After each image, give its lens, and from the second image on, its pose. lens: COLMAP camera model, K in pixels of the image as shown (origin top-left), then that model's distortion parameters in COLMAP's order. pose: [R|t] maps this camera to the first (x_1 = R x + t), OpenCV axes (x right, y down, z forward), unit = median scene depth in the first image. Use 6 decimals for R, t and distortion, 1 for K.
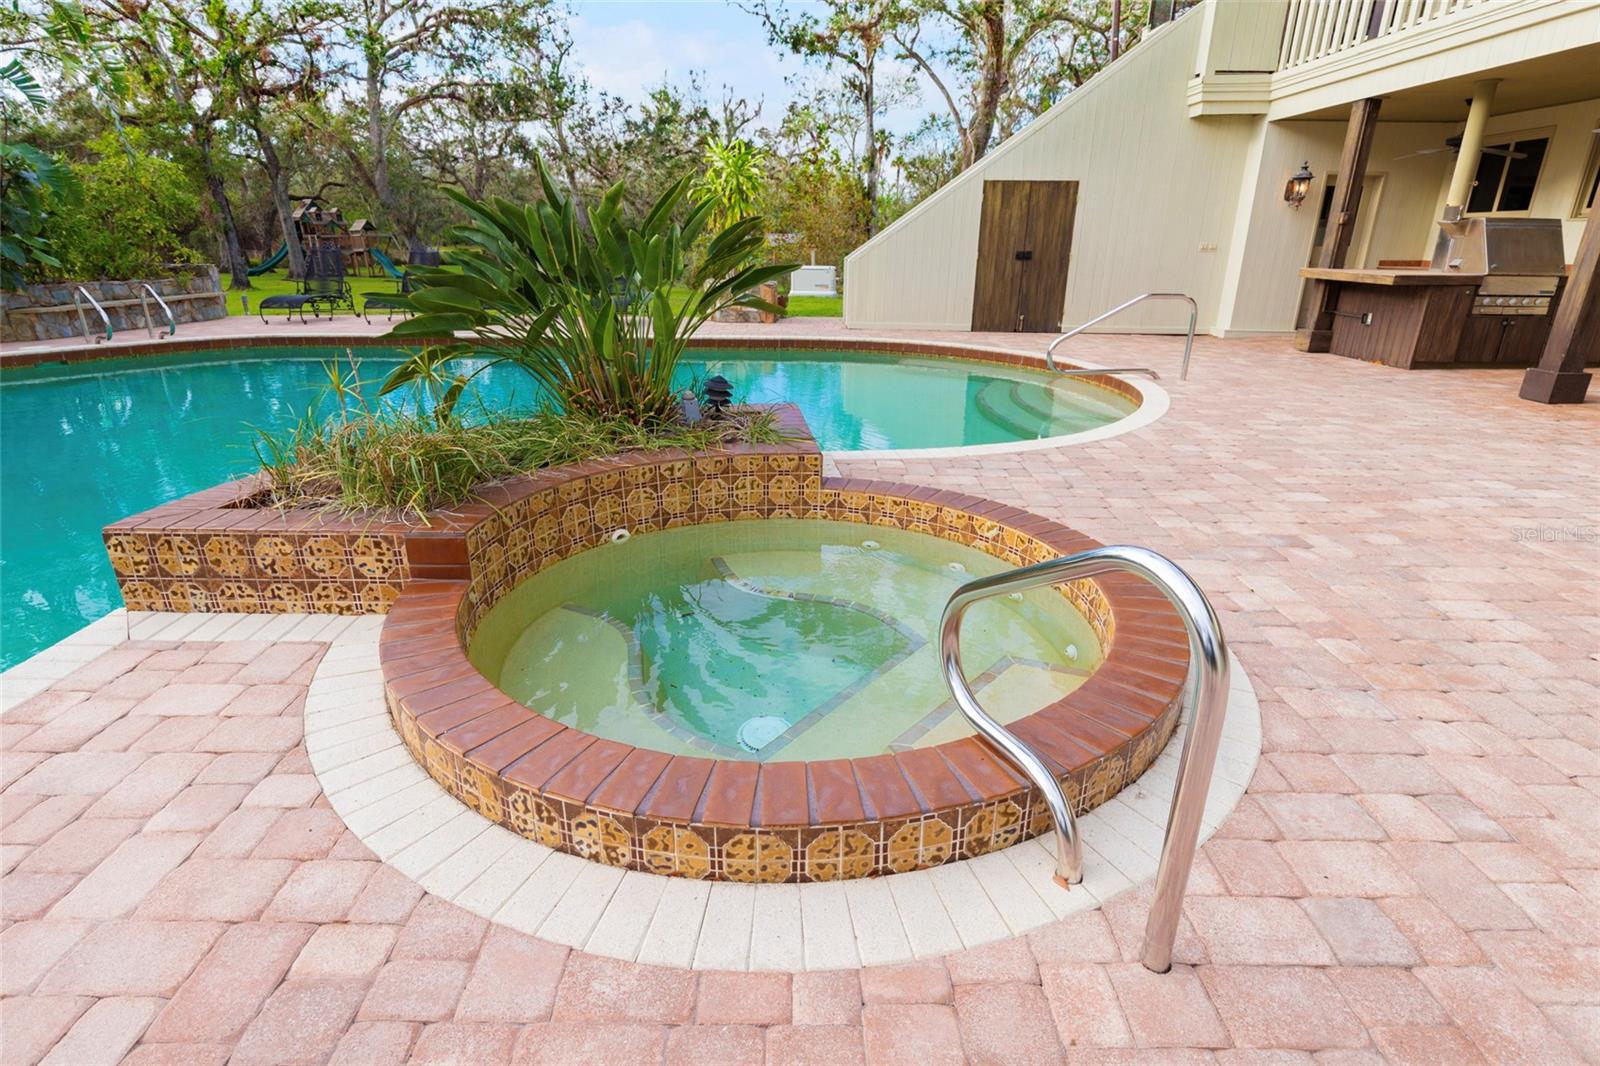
lens RADIAL K [[808.8, 0, 802.9], [0, 808.8, 538.1], [0, 0, 1]] dist [-0.002341, 0.000076]
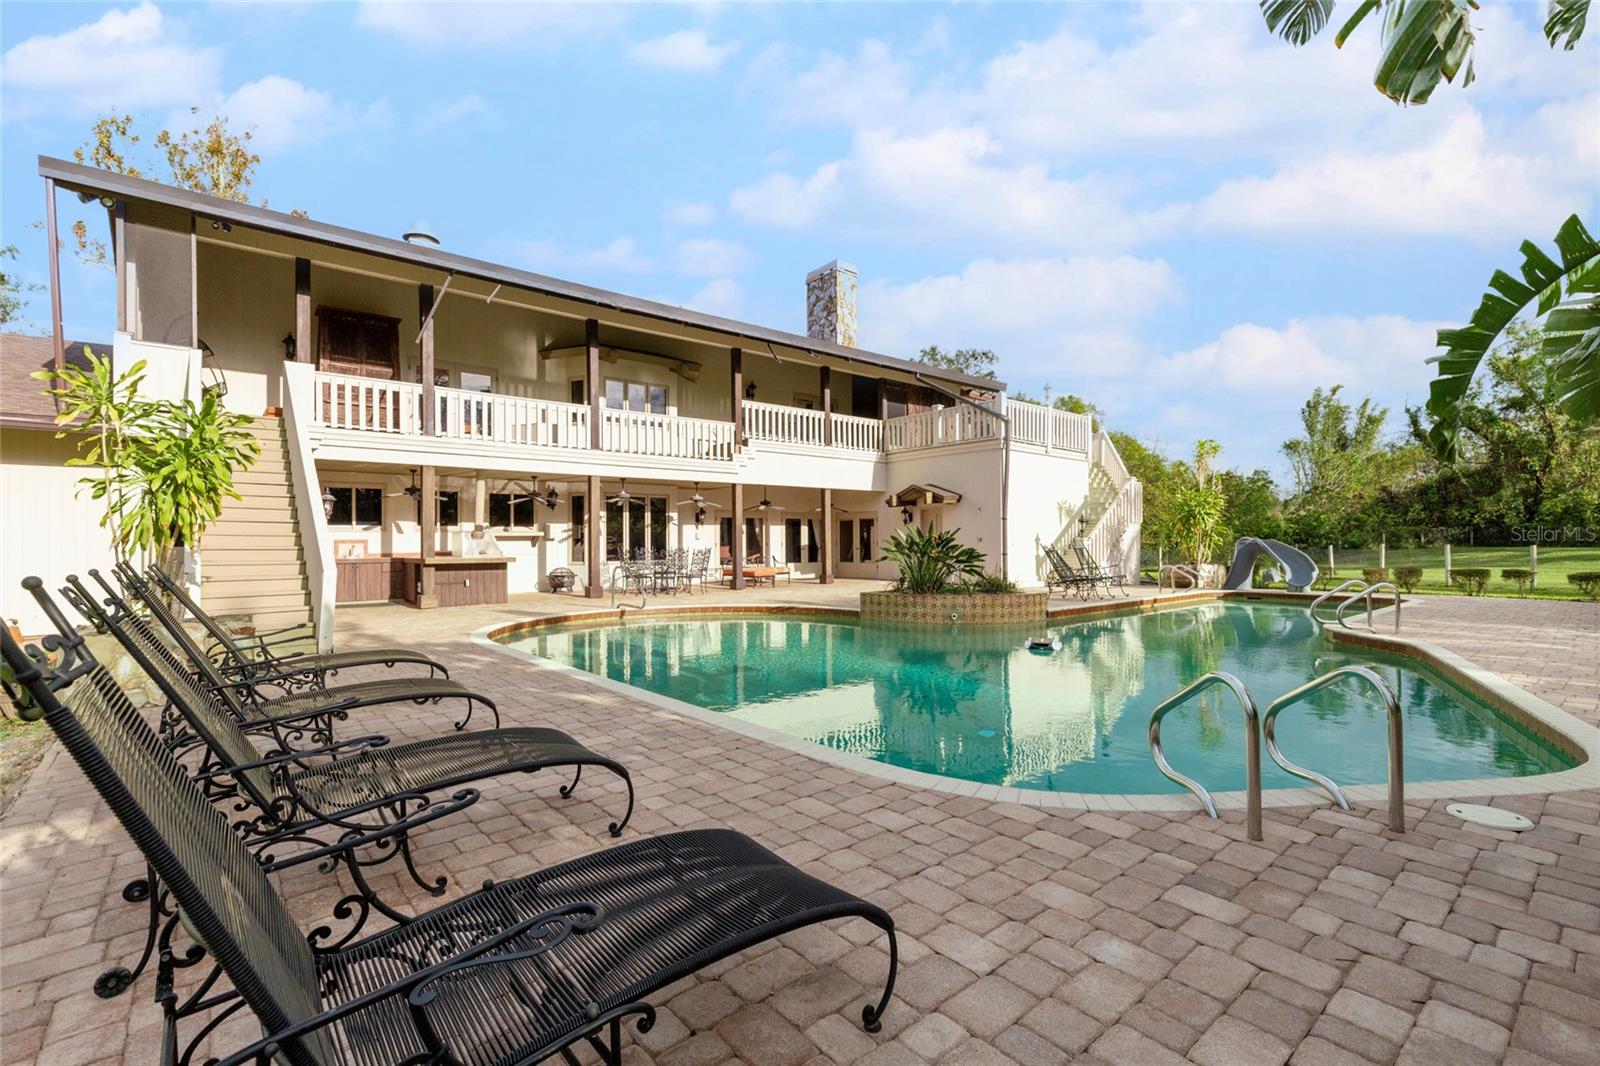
lens RADIAL K [[724.3, 0, 792.2], [0, 724.3, 535.1], [0, 0, 1]] dist [0.003464, -0.001177]
pose [[-0.638365, 0.009051, 0.769681, -1.092643], [0.269783, 0.939133, 0.212712, -0.574097], [-0.720907, 0.343434, -0.601951, 1.569302]]
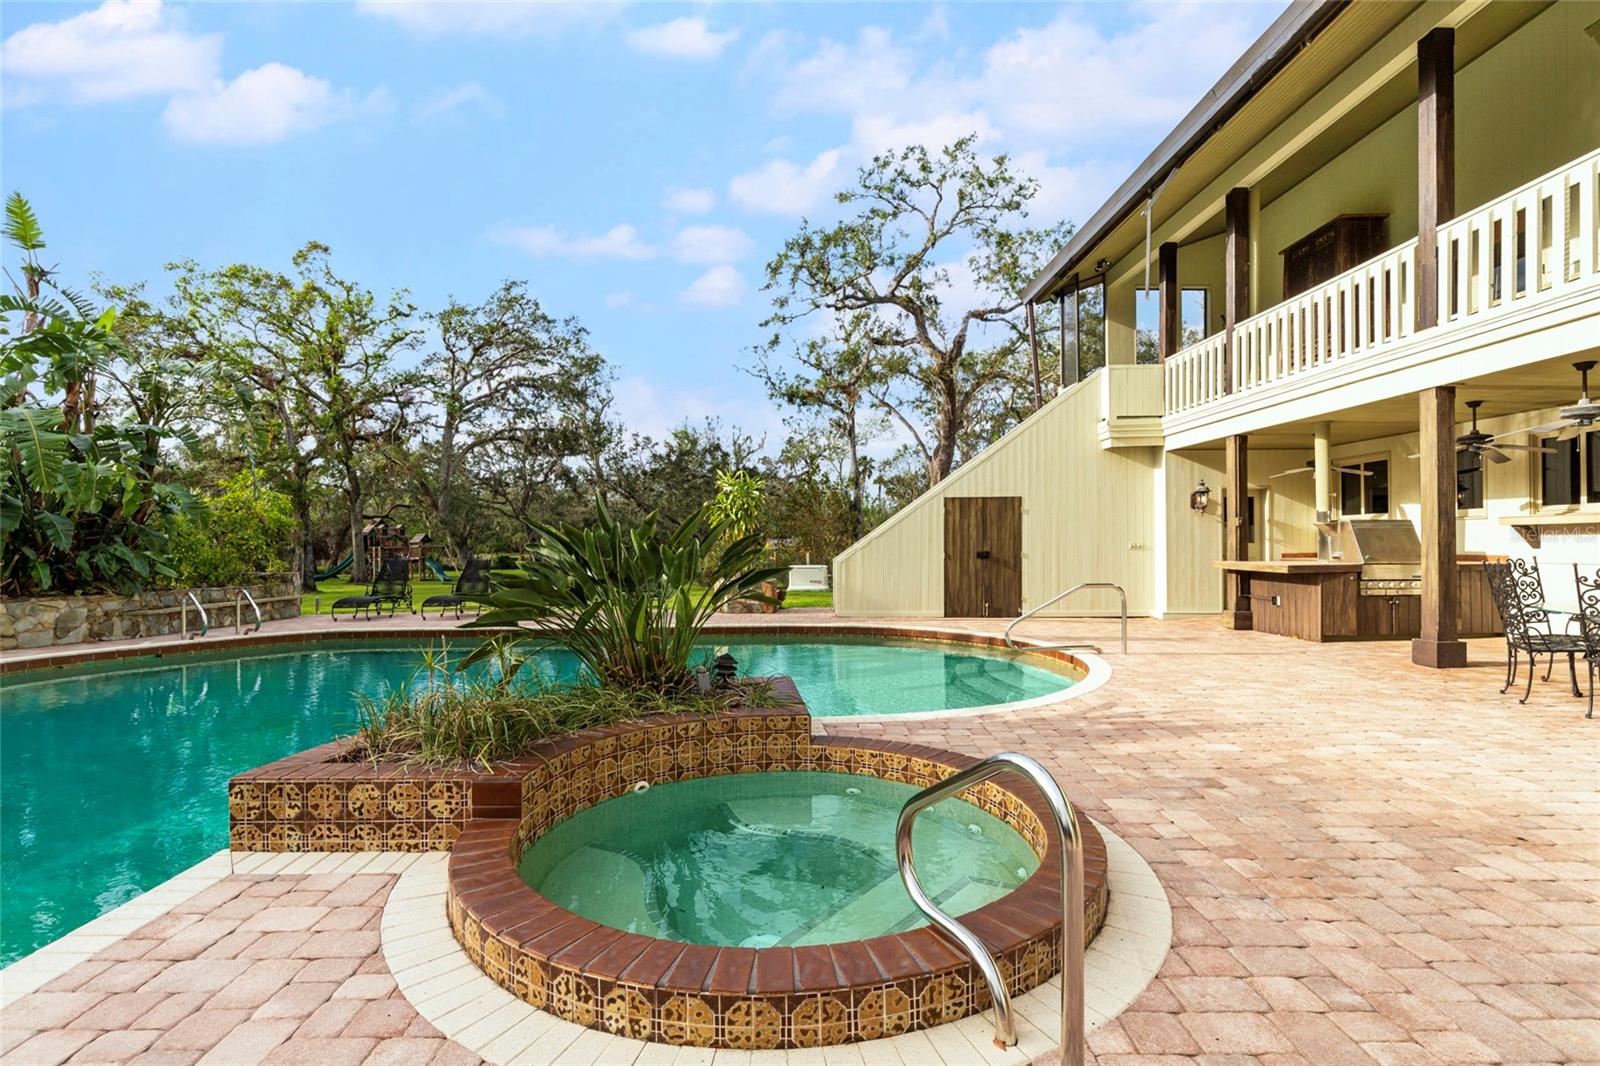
lens RADIAL K [[751.7, 0, 801.6], [0, 751.7, 541.5], [0, 0, 1]] dist [-0.002392, -0.000437]
pose [[0.999864, -0.016404, 0.001811, 0.005580], [0.016008, 0.937302, -0.348149, 0.019678], [0.004014, 0.348131, 0.937437, -0.066236]]
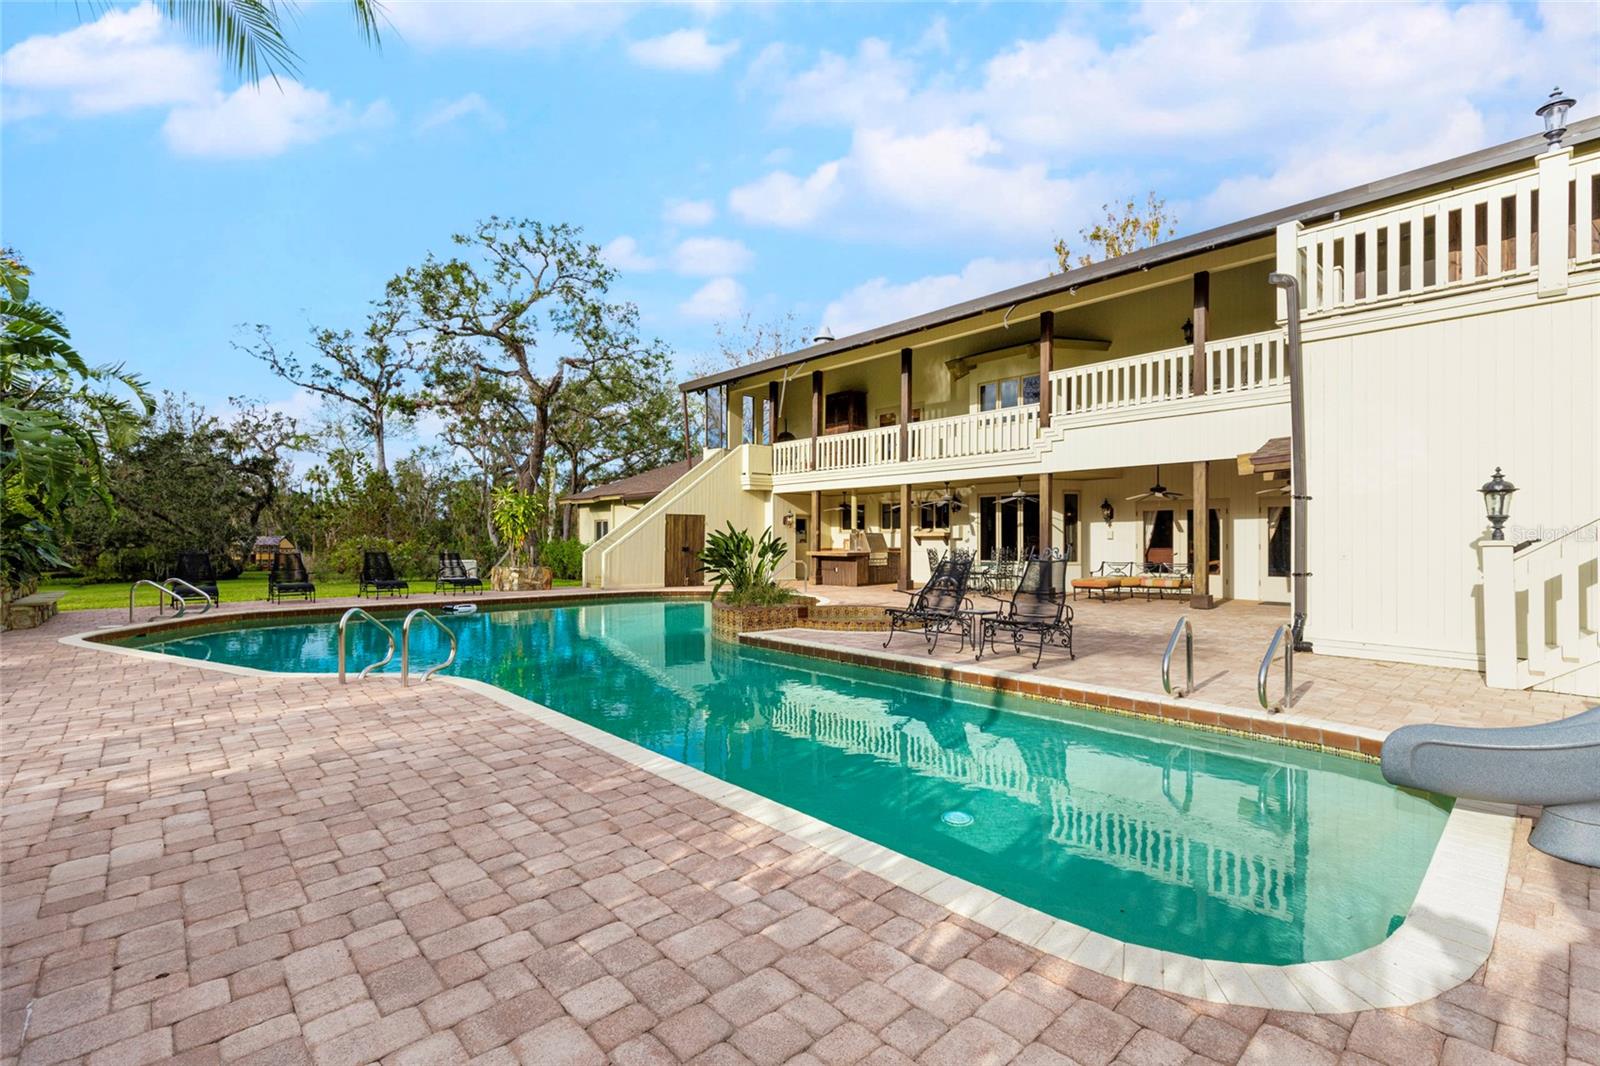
lens RADIAL K [[724.3, 0, 791.5], [0, 724.3, 542.7], [0, 0, 1]] dist [0.003464, -0.001177]
pose [[0.747514, -0.009176, 0.664183, -1.013711], [0.235343, 0.938701, -0.251901, 0.208682], [-0.621157, 0.344610, 0.703852, -0.600262]]
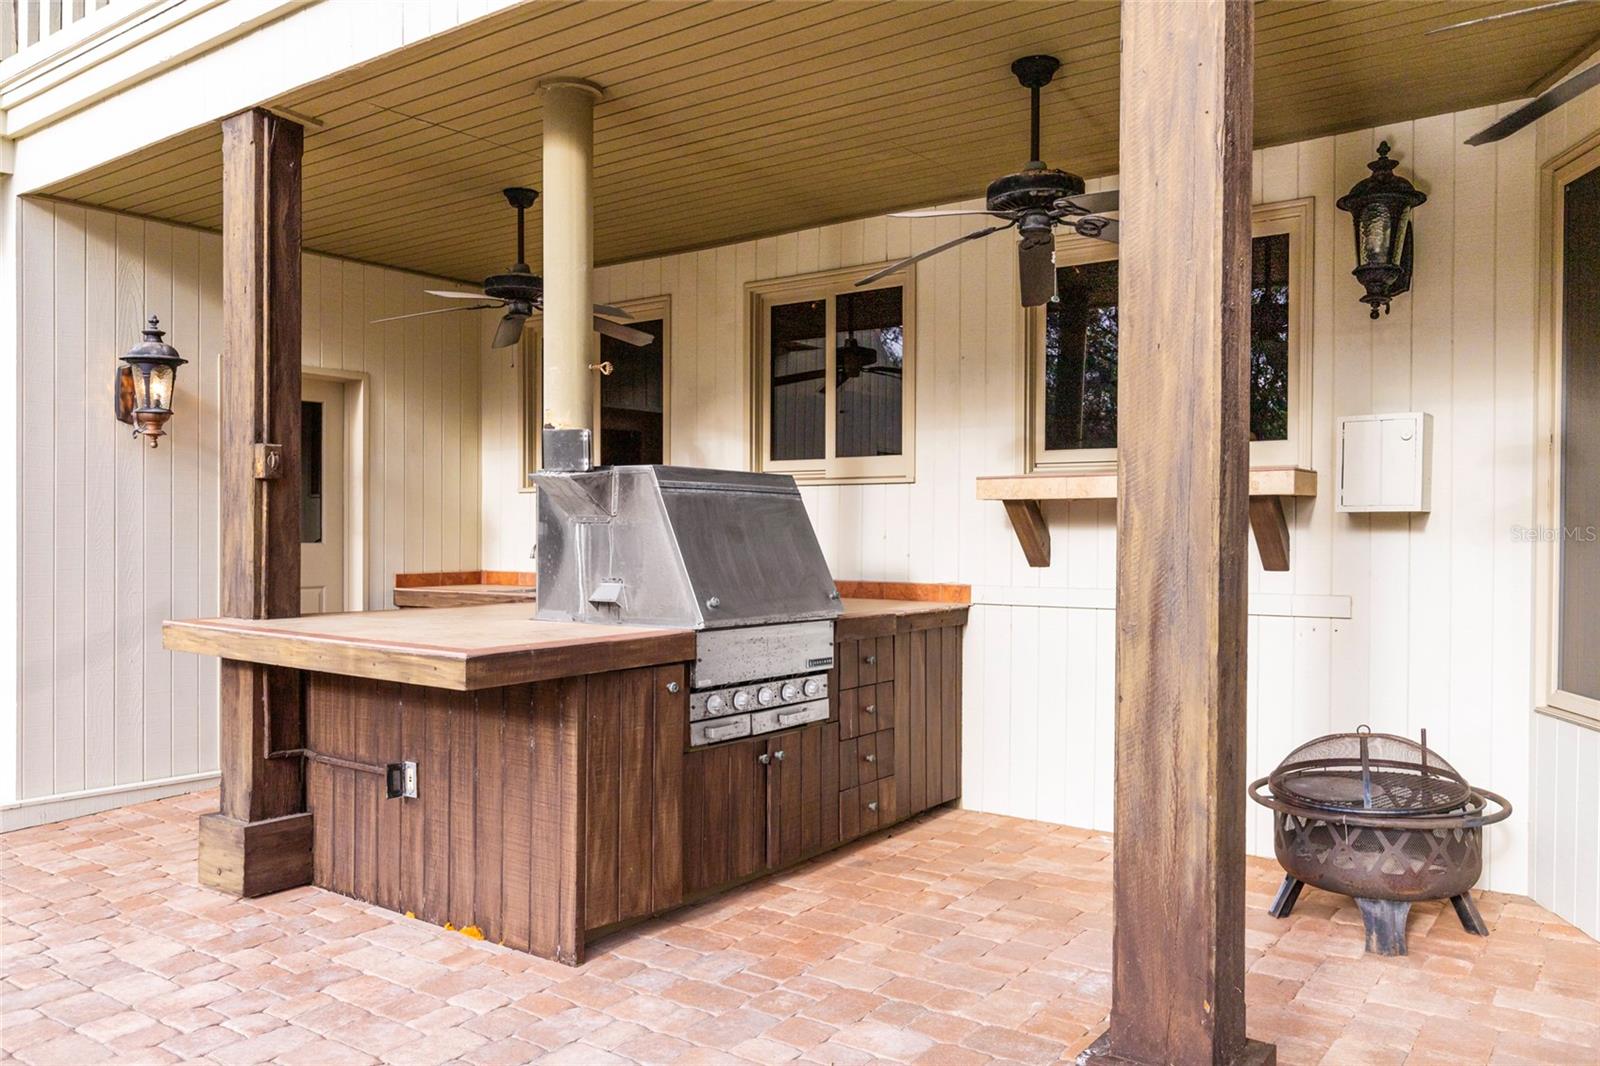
lens RADIAL K [[1196.9, 0, 795.8], [0, 1196.9, 536.4], [0, 0, 1]] dist [0.007427, -0.003915]
pose [[0.602922, -0.008536, 0.797754, 0.485718], [0.277445, 0.939772, -0.199630, -0.253341], [-0.748003, 0.341694, 0.568978, 0.683028]]
